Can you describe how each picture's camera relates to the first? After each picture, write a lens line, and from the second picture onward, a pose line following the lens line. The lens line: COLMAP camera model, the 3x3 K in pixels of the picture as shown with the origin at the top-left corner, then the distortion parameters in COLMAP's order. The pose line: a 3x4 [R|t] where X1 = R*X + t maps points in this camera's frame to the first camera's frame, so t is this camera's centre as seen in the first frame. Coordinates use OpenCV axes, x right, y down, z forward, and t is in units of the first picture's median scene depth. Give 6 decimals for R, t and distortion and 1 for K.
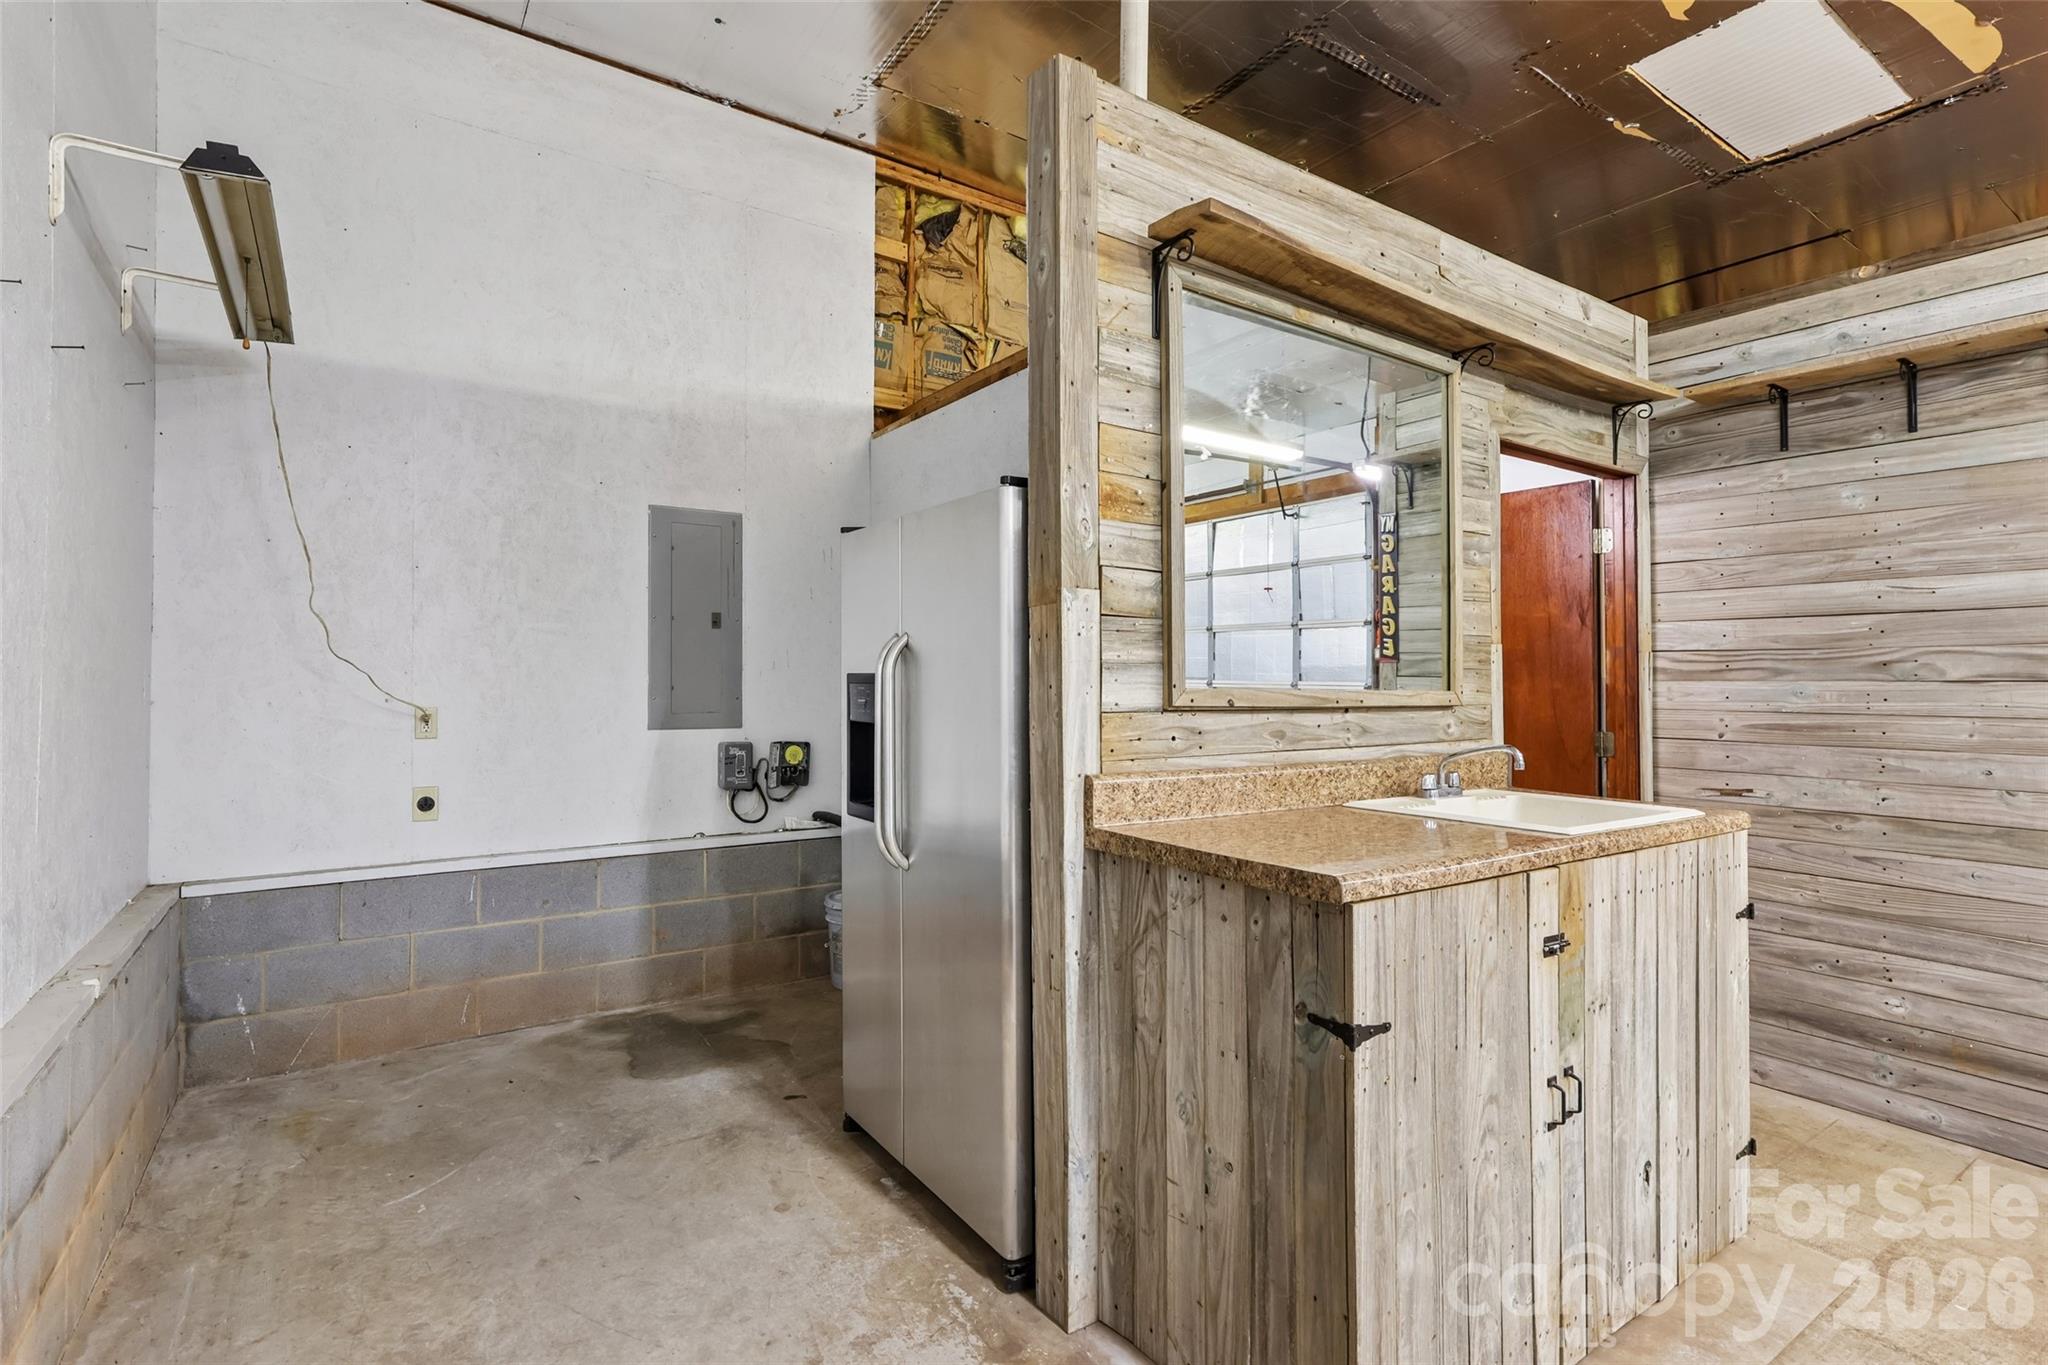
lens RADIAL K [[971.3, 0, 1026.0], [0, 971.3, 672.3], [0, 0, 1]] dist [0.000191, 0.000094]
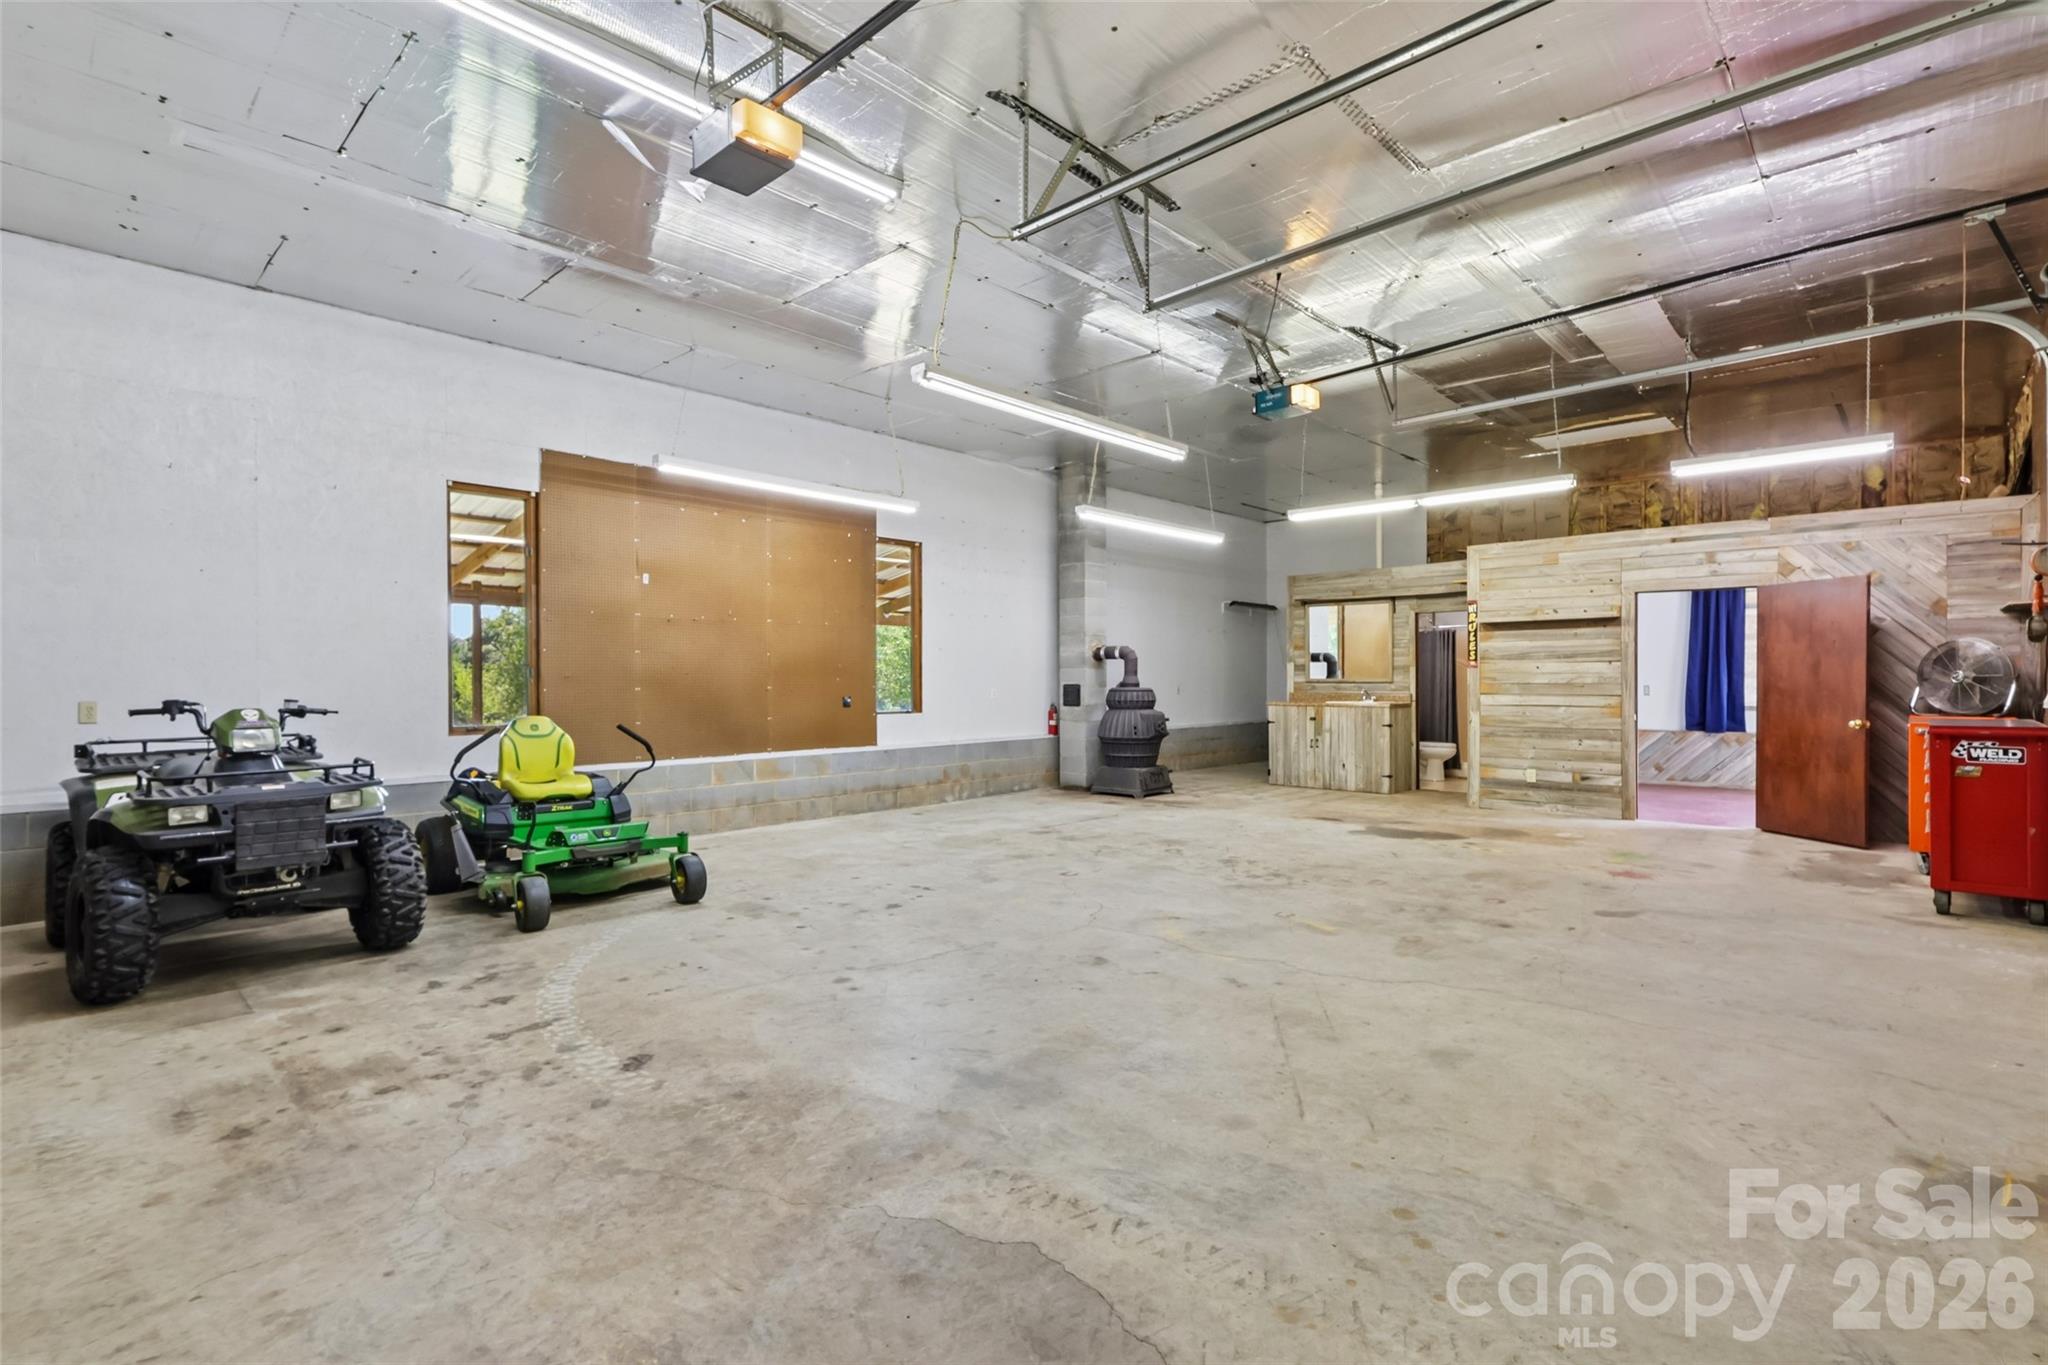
lens RADIAL K [[971.3, 0, 1027.0], [0, 971.3, 680.5], [0, 0, 1]] dist [0.000191, 0.000094]
pose [[0.213706, -0.005195, -0.976884, 5.011300], [0.011030, 0.999935, -0.002904, 0.024344], [0.976836, -0.010154, 0.213750, -1.720034]]
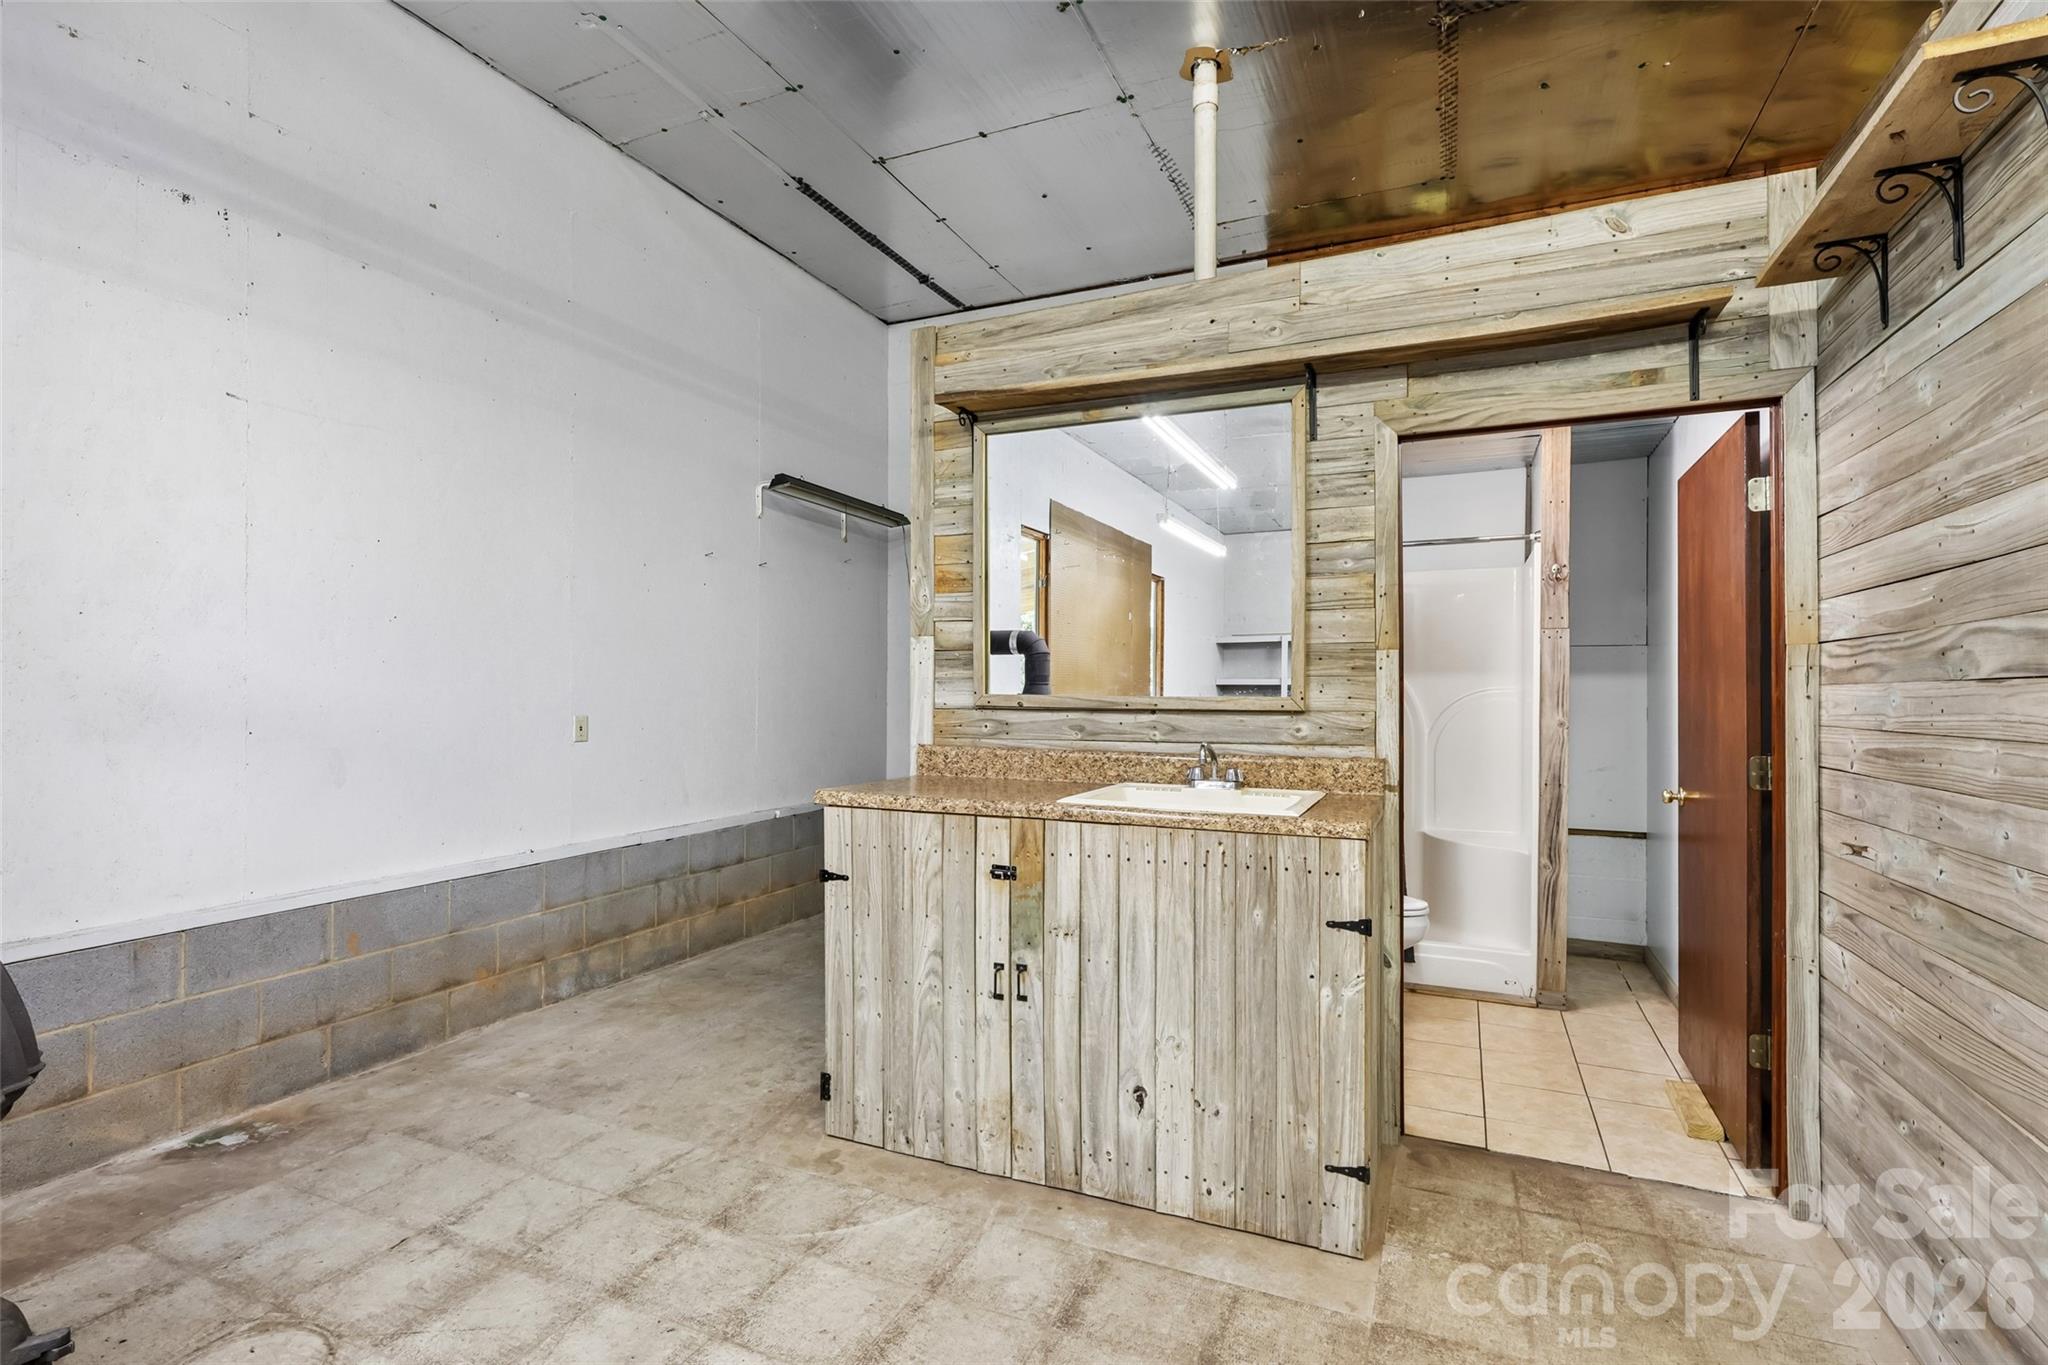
lens RADIAL K [[971.3, 0, 1032.5], [0, 971.3, 694.3], [0, 0, 1]] dist [0.000191, 0.000094]
pose [[0.520508, -0.004979, -0.853842, 1.407495], [0.008472, 0.999964, -0.000667, 0.016926], [0.853815, -0.006886, 0.520531, 0.235535]]
